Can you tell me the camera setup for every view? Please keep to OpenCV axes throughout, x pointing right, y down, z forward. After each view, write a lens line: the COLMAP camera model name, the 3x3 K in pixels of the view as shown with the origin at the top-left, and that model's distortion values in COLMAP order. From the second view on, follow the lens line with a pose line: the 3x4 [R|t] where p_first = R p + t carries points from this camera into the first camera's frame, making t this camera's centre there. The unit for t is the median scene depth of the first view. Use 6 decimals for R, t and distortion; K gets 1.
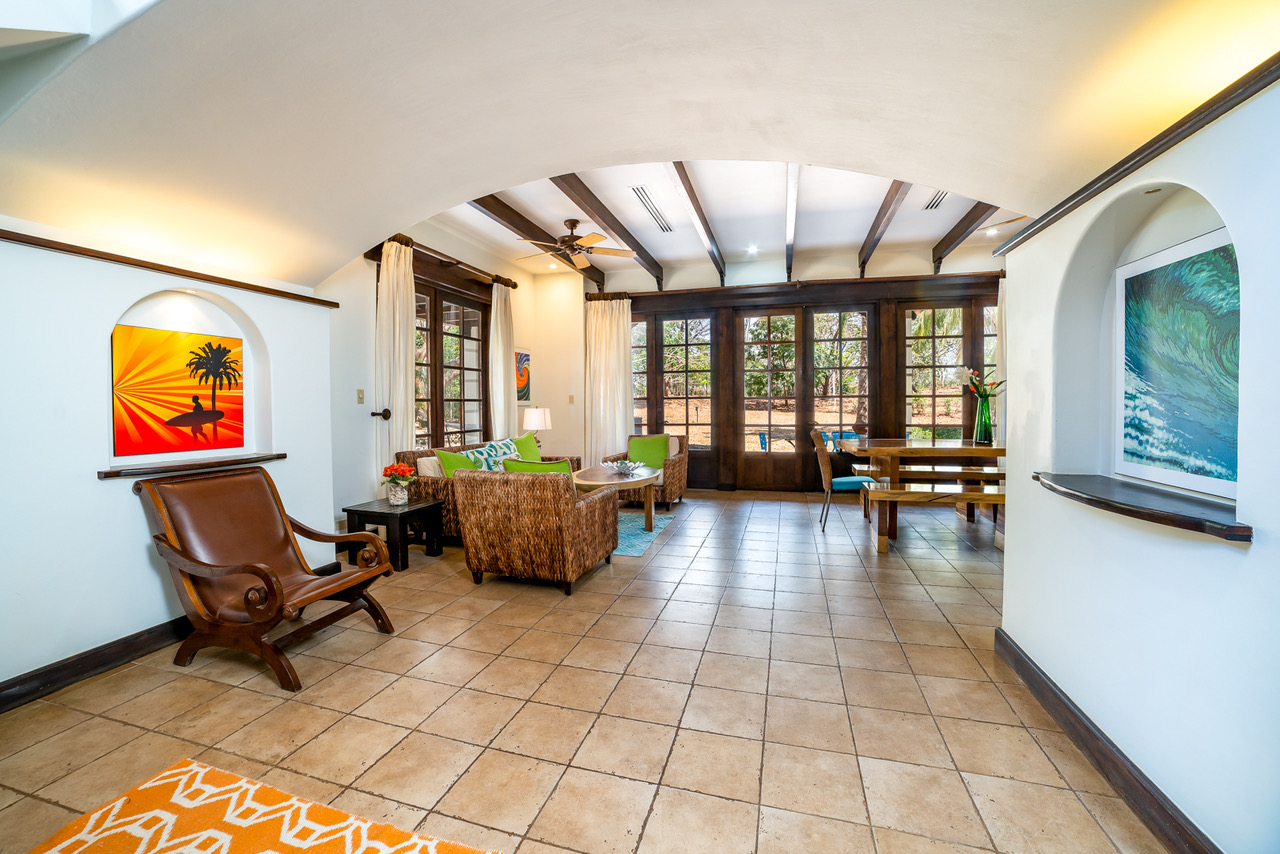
lens RADIAL K [[547.4, 0, 618.4], [0, 547.4, 419.4], [0, 0, 1]] dist [-0.088960, 0.035912]
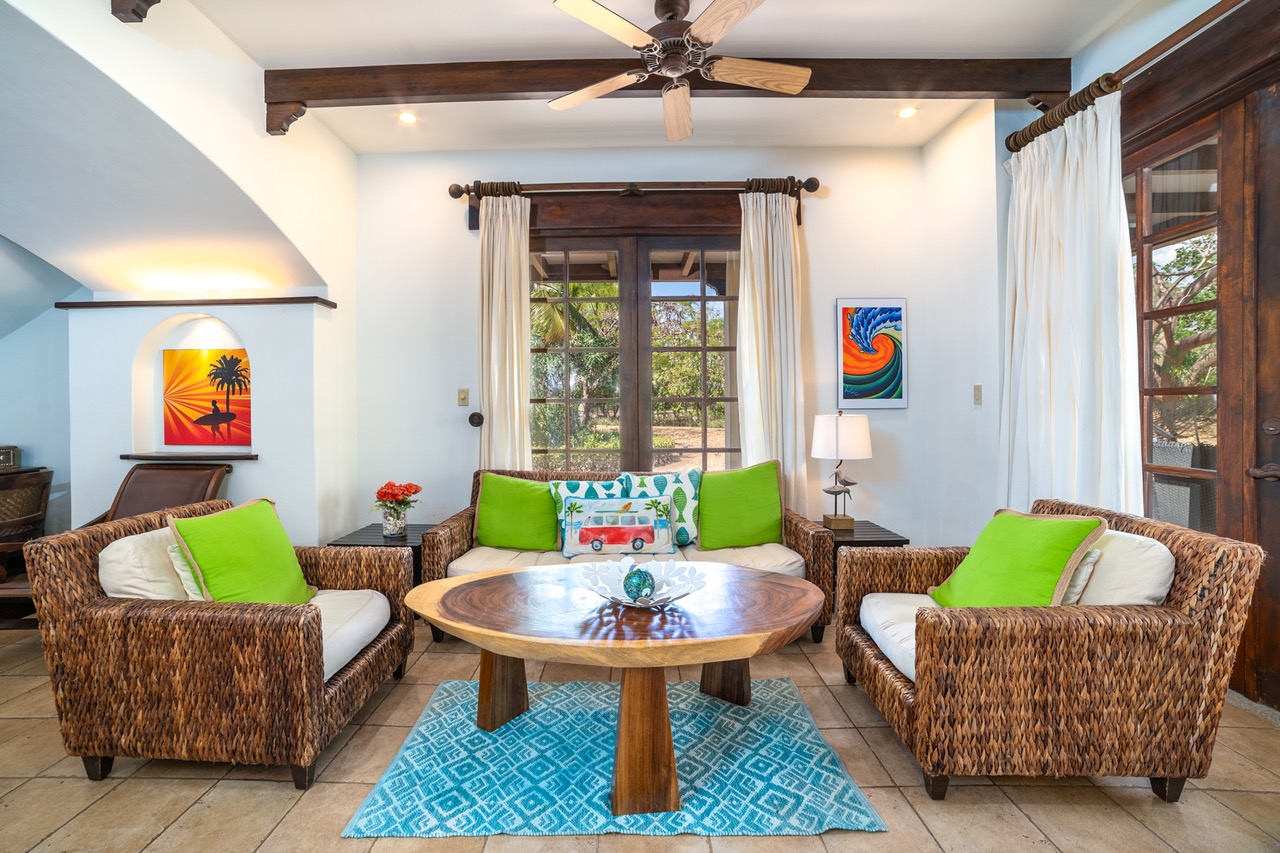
lens RADIAL K [[547.4, 0, 618.4], [0, 547.4, 418.9], [0, 0, 1]] dist [-0.088960, 0.035912]
pose [[0.270792, 0.017107, -0.962486, 0.608626], [-0.024195, 0.999647, 0.010960, -0.037351], [0.962334, 0.020319, 0.271111, 1.537752]]
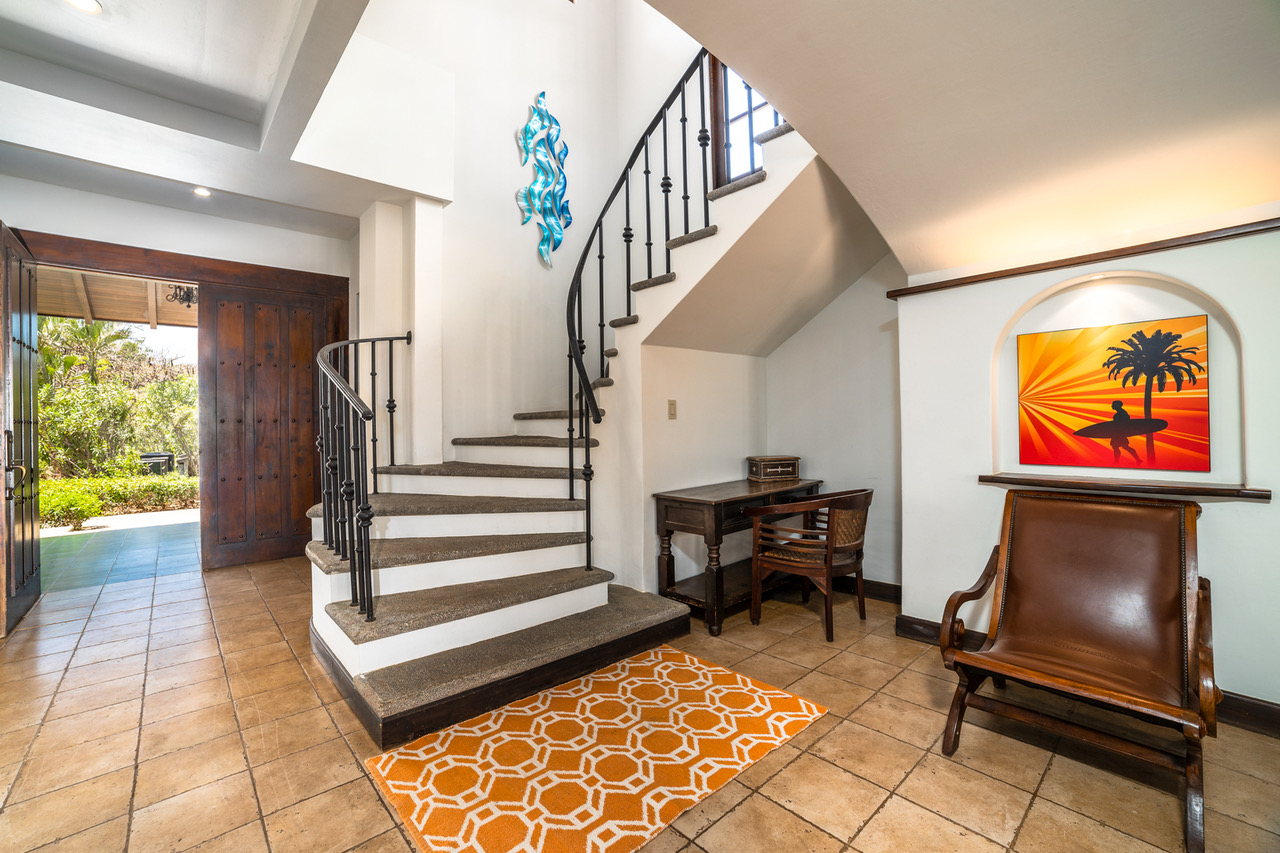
lens RADIAL K [[547.4, 0, 618.4], [0, 547.4, 418.9], [0, 0, 1]] dist [-0.088960, 0.035912]
pose [[-0.540833, -0.000460, -0.841130, 0.283556], [-0.011549, 0.999910, 0.006879, -0.013553], [0.841051, 0.013434, -0.540790, 0.767150]]
